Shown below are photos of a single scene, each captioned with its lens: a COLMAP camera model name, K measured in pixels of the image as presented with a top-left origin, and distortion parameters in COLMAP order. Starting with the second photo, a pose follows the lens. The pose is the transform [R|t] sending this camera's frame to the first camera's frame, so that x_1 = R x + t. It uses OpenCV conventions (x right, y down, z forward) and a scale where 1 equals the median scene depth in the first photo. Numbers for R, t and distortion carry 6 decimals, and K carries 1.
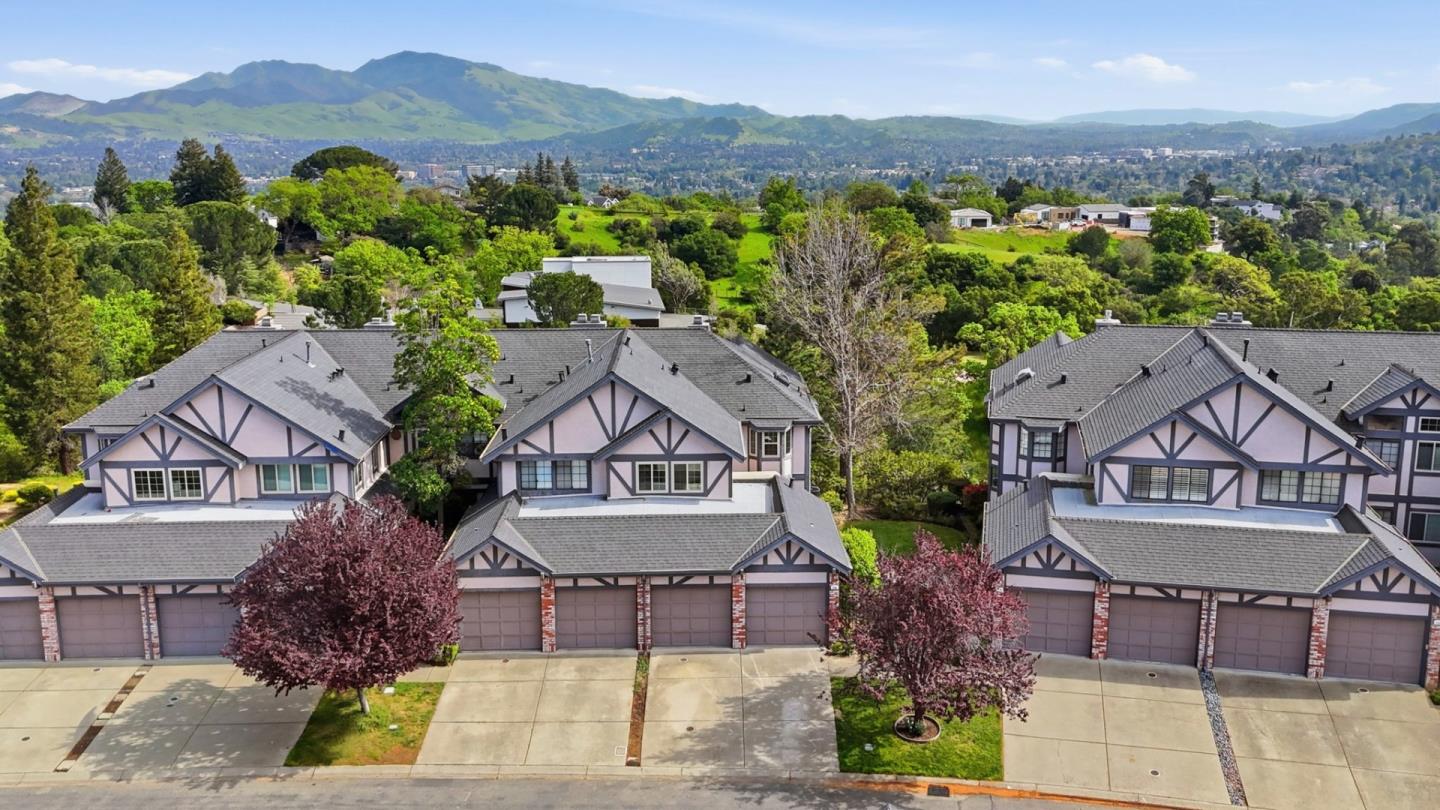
lens RADIAL K [[1275.2, 0, 725.2], [0, 1275.2, 401.0], [0, 0, 1]] dist [0.097542, -0.127007]
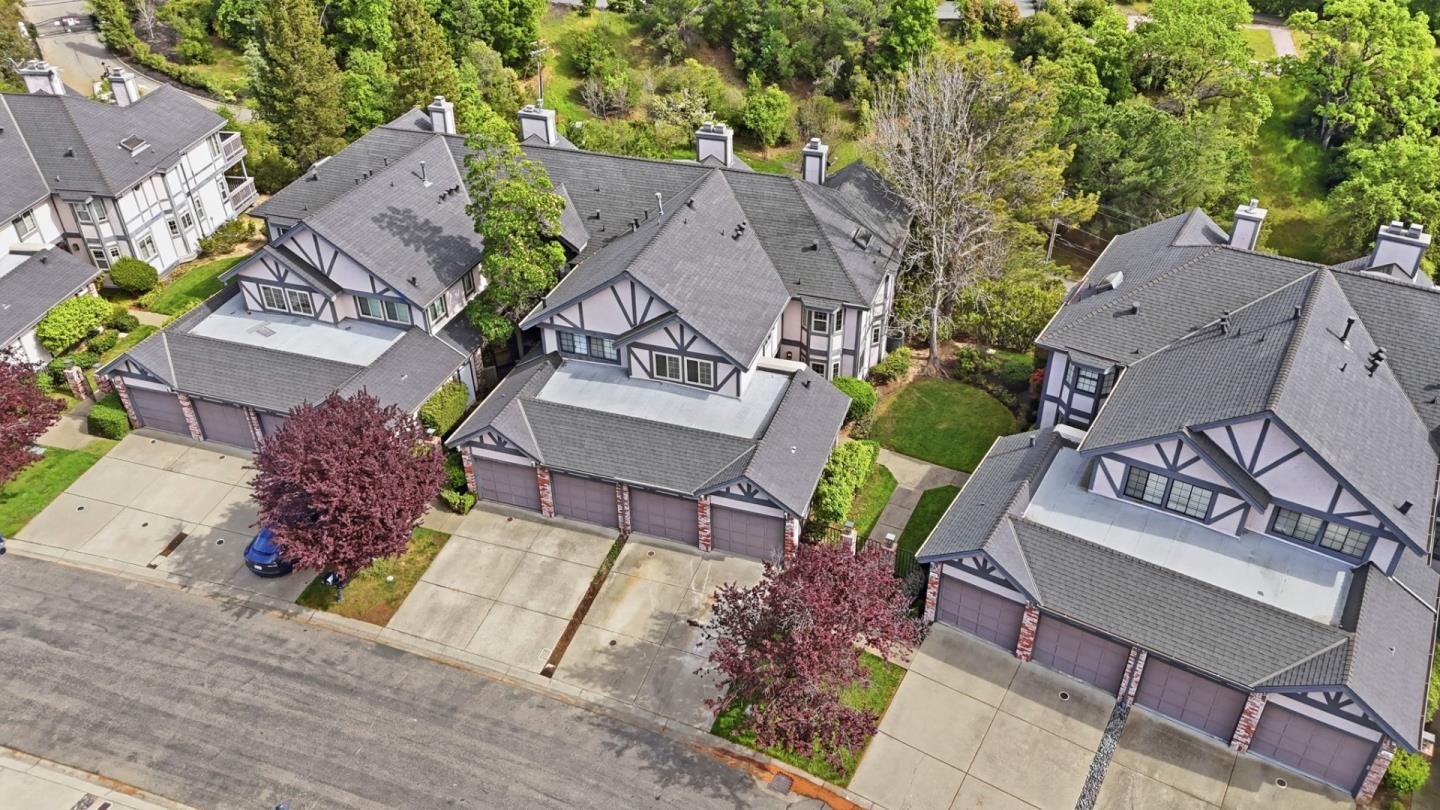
lens RADIAL K [[1056.3, 0, 725.1], [0, 1056.3, 403.9], [0, 0, 1]] dist [0.088220, -0.093170]
pose [[0.939722, 0.188750, -0.285126, 0.244416], [-0.065186, 0.917442, 0.392494, -0.260057], [0.335670, -0.350248, 0.874444, 0.243333]]
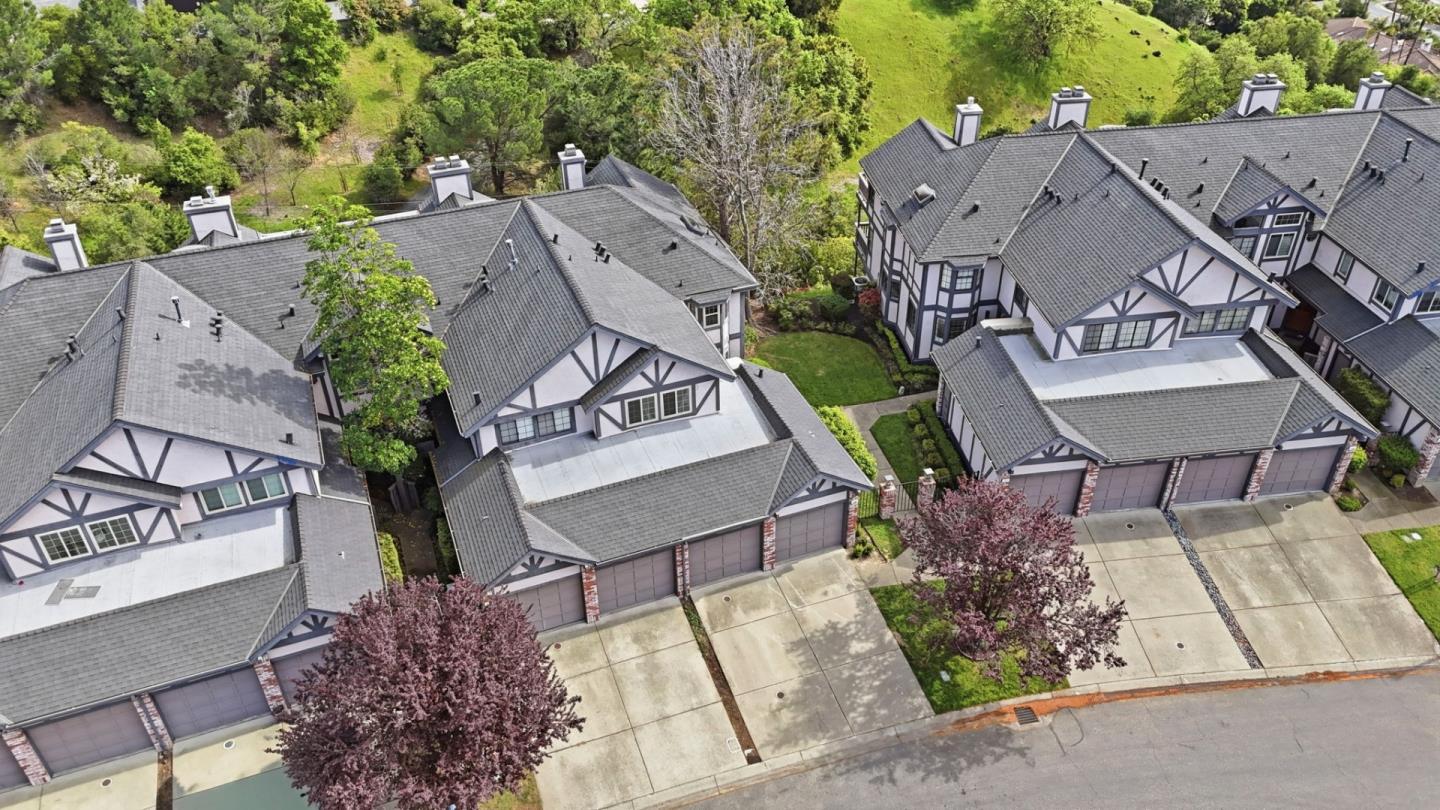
lens RADIAL K [[1056.3, 0, 725.1], [0, 1056.3, 403.9], [0, 0, 1]] dist [0.088220, -0.093170]
pose [[0.940073, -0.203114, 0.273877, -0.217311], [0.078230, 0.910270, 0.406556, -0.265760], [-0.331879, -0.360767, 0.871610, 0.288836]]
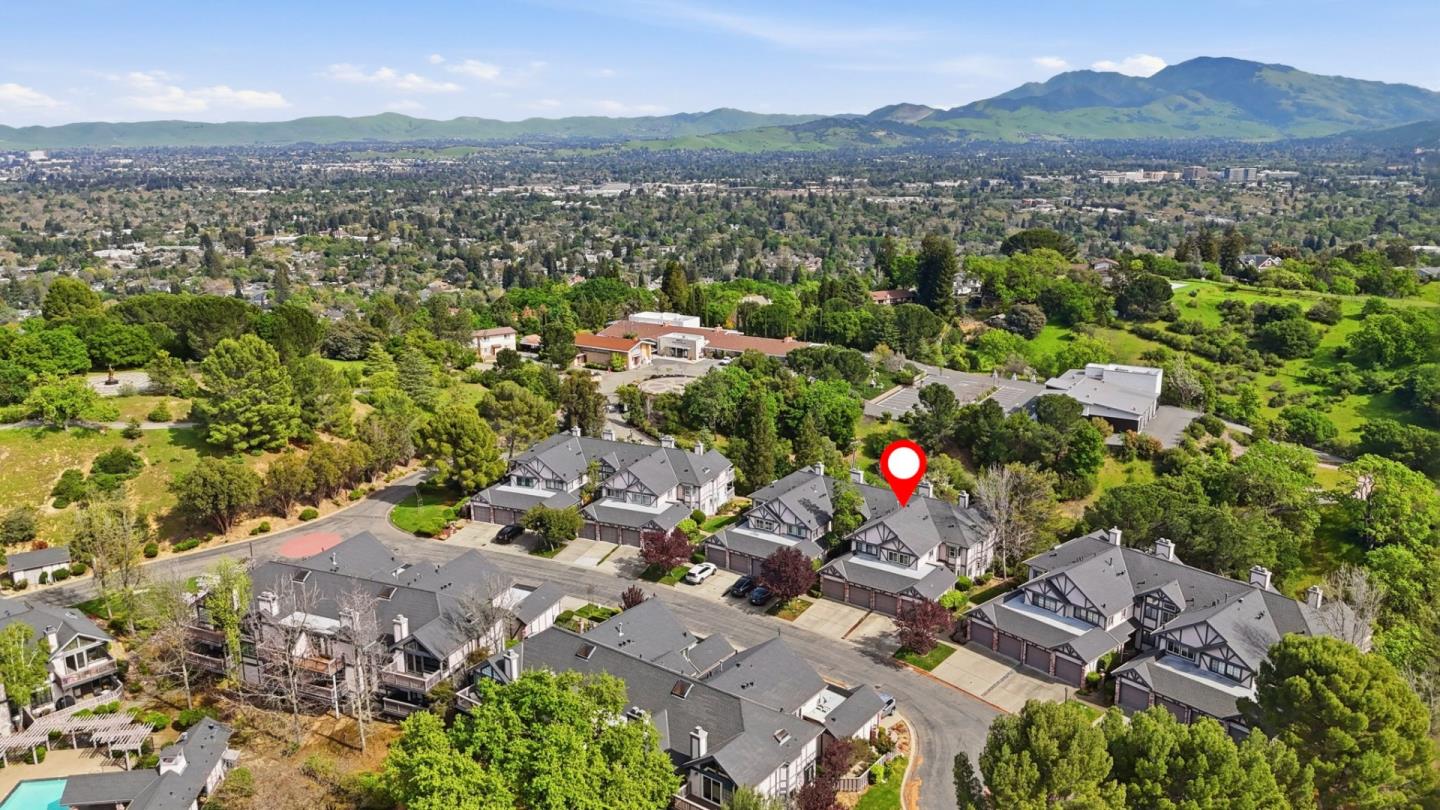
lens RADIAL K [[1056.3, 0, 725.1], [0, 1056.3, 403.9], [0, 0, 1]] dist [0.088220, -0.093170]
pose [[0.804292, 0.150229, -0.574931, 1.040705], [-0.123212, 0.988650, 0.085968, -0.478411], [0.581320, 0.001695, 0.813673, -1.328373]]
